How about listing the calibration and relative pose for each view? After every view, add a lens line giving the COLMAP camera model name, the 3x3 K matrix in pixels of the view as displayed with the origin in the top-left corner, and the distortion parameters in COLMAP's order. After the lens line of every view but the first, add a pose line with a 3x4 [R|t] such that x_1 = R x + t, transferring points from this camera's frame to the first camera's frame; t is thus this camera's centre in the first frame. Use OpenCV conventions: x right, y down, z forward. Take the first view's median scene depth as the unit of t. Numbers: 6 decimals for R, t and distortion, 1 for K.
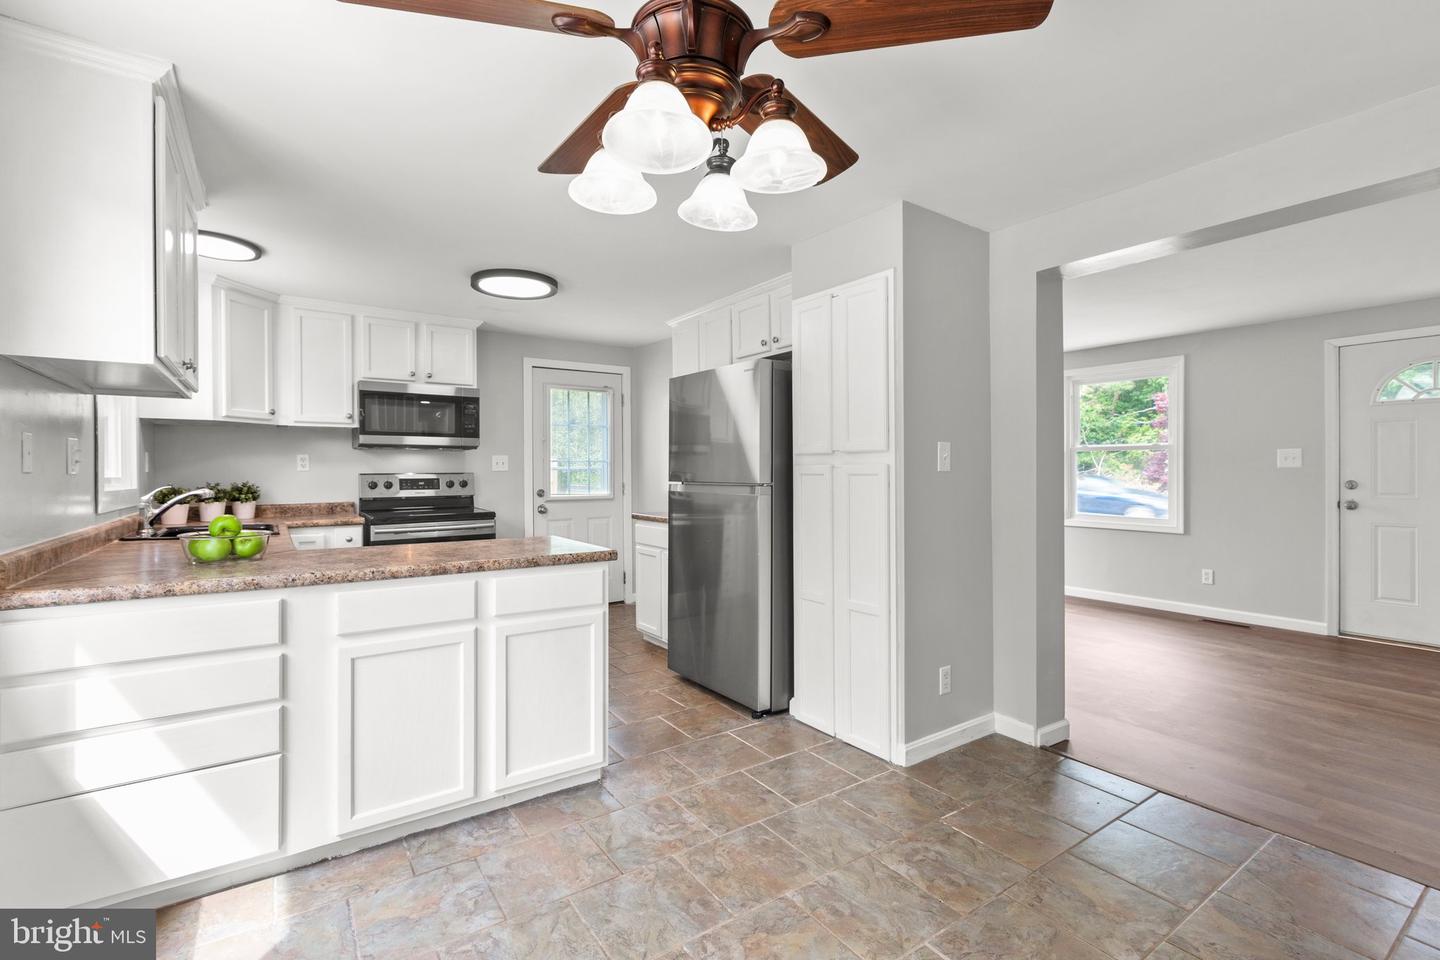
lens RADIAL K [[647.8, 0, 723.7], [0, 647.8, 471.0], [0, 0, 1]] dist [0.001571, -0.000044]
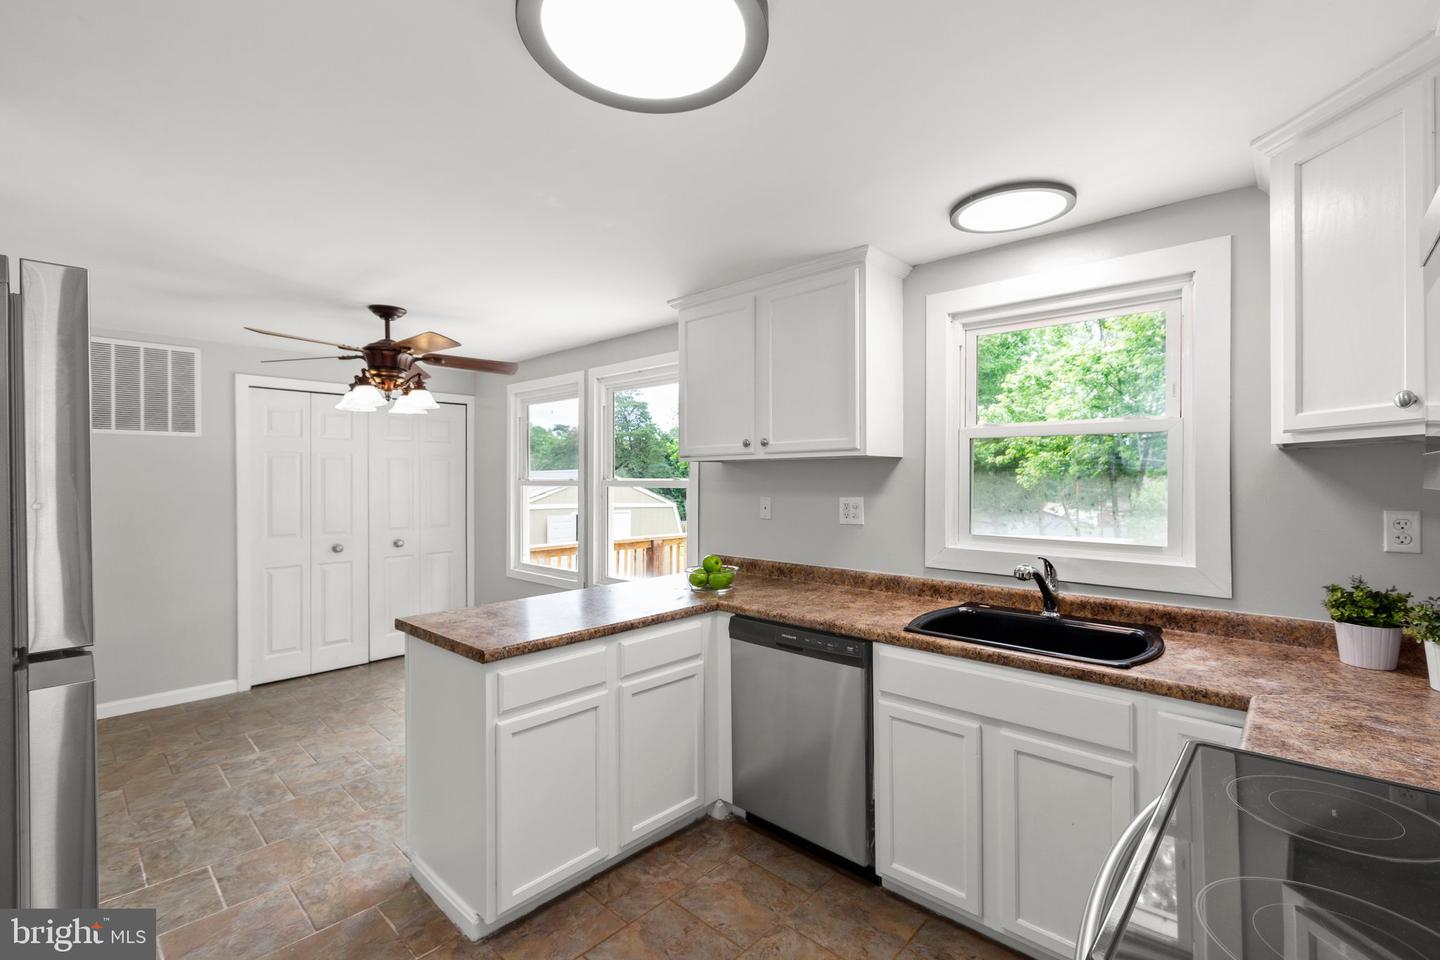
lens RADIAL K [[647.8, 0, 721.6], [0, 647.8, 480.2], [0, 0, 1]] dist [0.001571, -0.000044]
pose [[-0.979341, 0.005027, -0.202155, -0.552738], [0.004645, 0.999986, 0.002361, -0.099906], [0.202165, 0.001374, -0.979351, 2.529536]]
